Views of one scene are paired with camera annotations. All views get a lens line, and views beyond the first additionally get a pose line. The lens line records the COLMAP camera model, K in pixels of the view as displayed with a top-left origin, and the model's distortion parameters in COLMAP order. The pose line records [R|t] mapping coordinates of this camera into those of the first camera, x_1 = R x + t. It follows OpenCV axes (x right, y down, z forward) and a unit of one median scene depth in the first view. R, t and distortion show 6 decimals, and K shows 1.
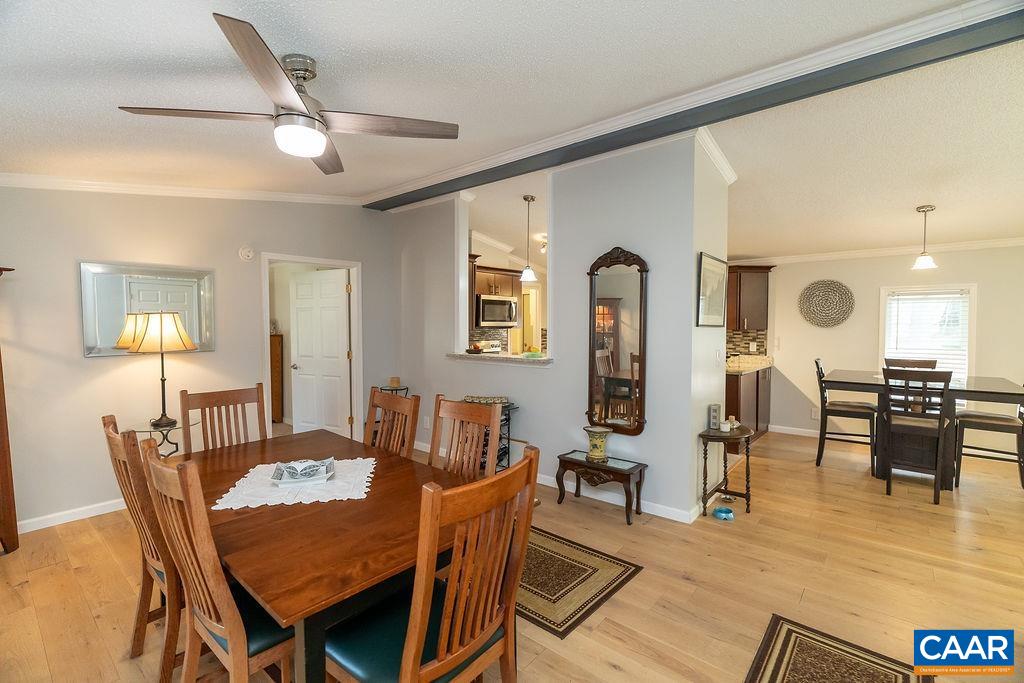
lens RADIAL K [[462.0, 0, 510.6], [0, 462.0, 338.1], [0, 0, 1]] dist [-0.001192, 0.000090]
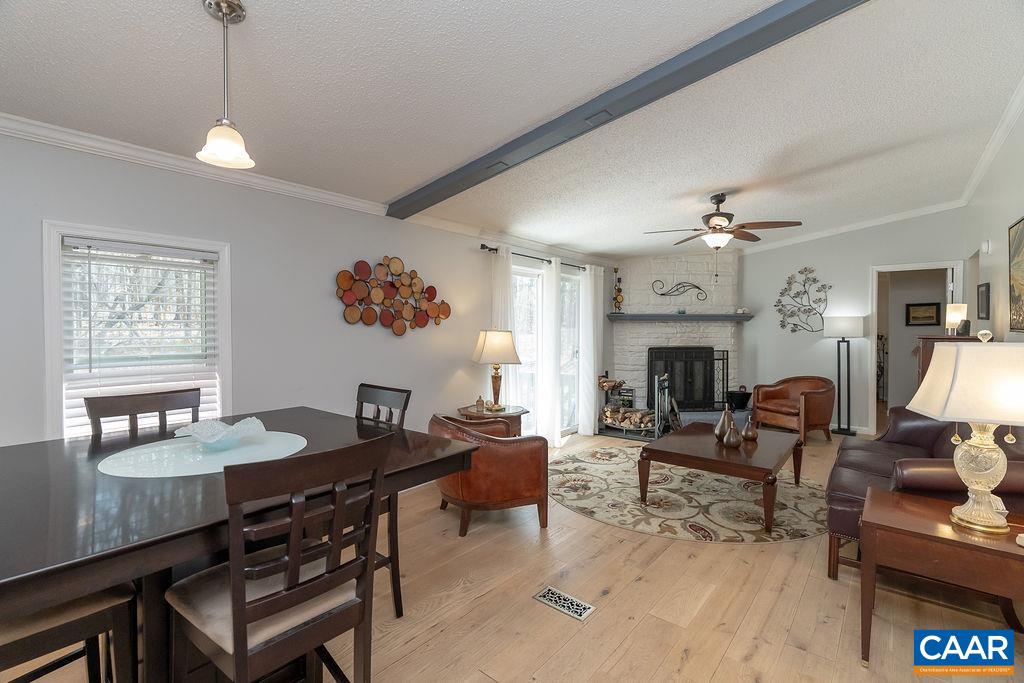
lens RADIAL K [[462.0, 0, 518.3], [0, 462.0, 337.3], [0, 0, 1]] dist [-0.001192, 0.000090]
pose [[-0.011022, -0.021538, 0.999707, 0.340172], [0.027336, 0.999388, 0.021832, -0.004289], [-0.999566, 0.027569, -0.010427, 0.515165]]
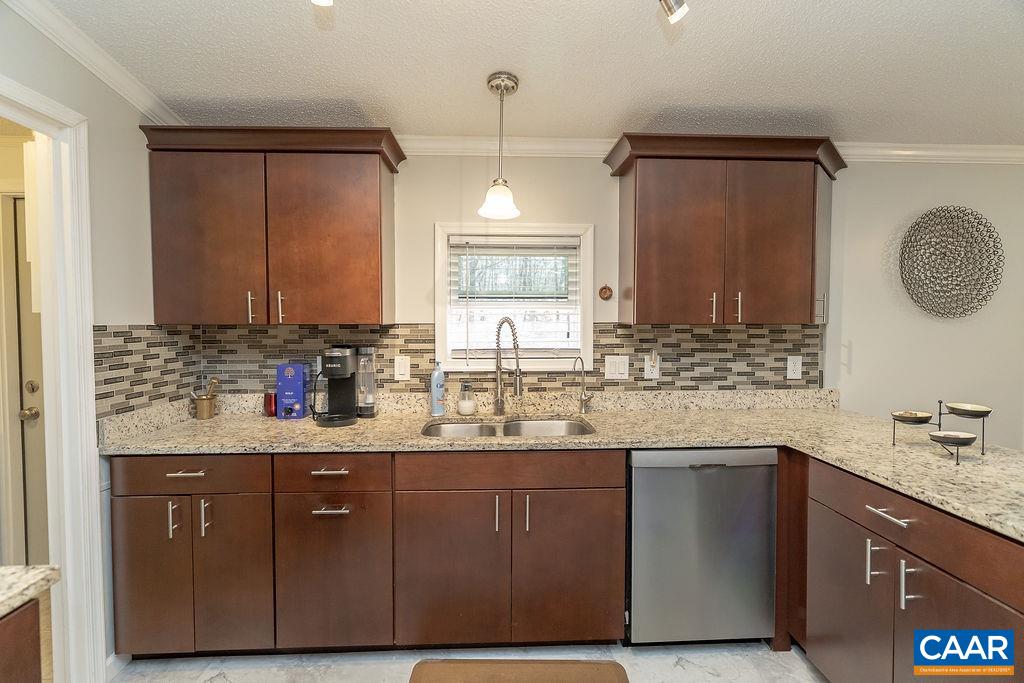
lens RADIAL K [[462.0, 0, 510.9], [0, 462.0, 335.9], [0, 0, 1]] dist [-0.001192, 0.000090]
pose [[0.722689, -0.020270, 0.690876, 0.079044], [0.020714, 0.999756, 0.007664, -0.016561], [-0.690863, 0.008772, 0.722933, 0.902144]]
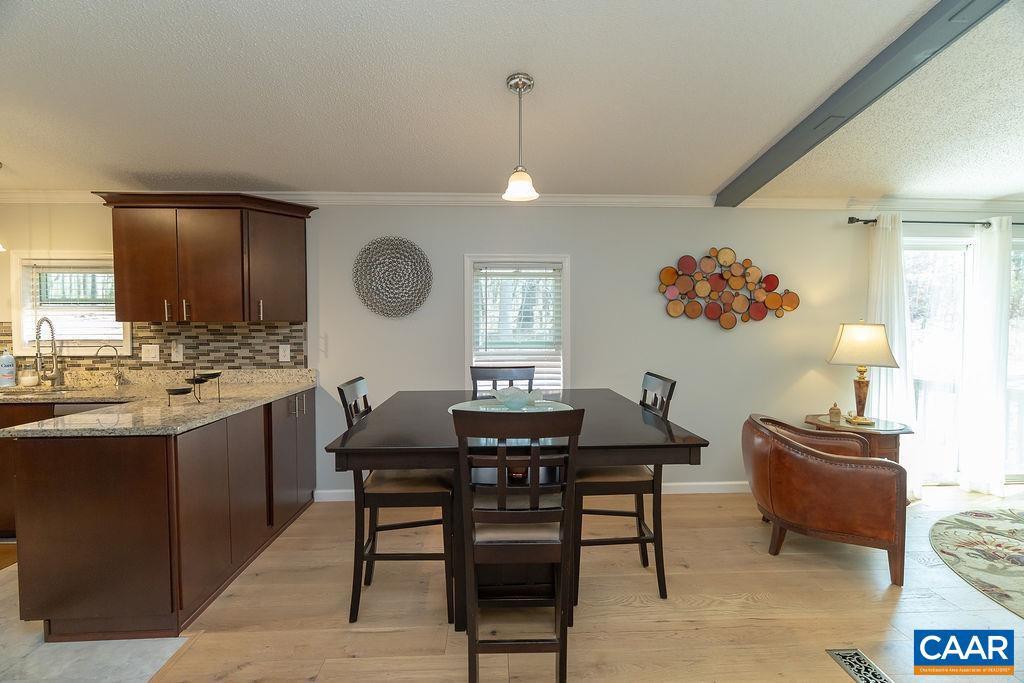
lens RADIAL K [[462.0, 0, 519.0], [0, 462.0, 337.0], [0, 0, 1]] dist [-0.001192, 0.000090]
pose [[0.725292, -0.023546, 0.688039, 0.358291], [0.022956, 0.999686, 0.010012, 0.000653], [-0.688059, 0.008533, 0.725605, 0.420174]]
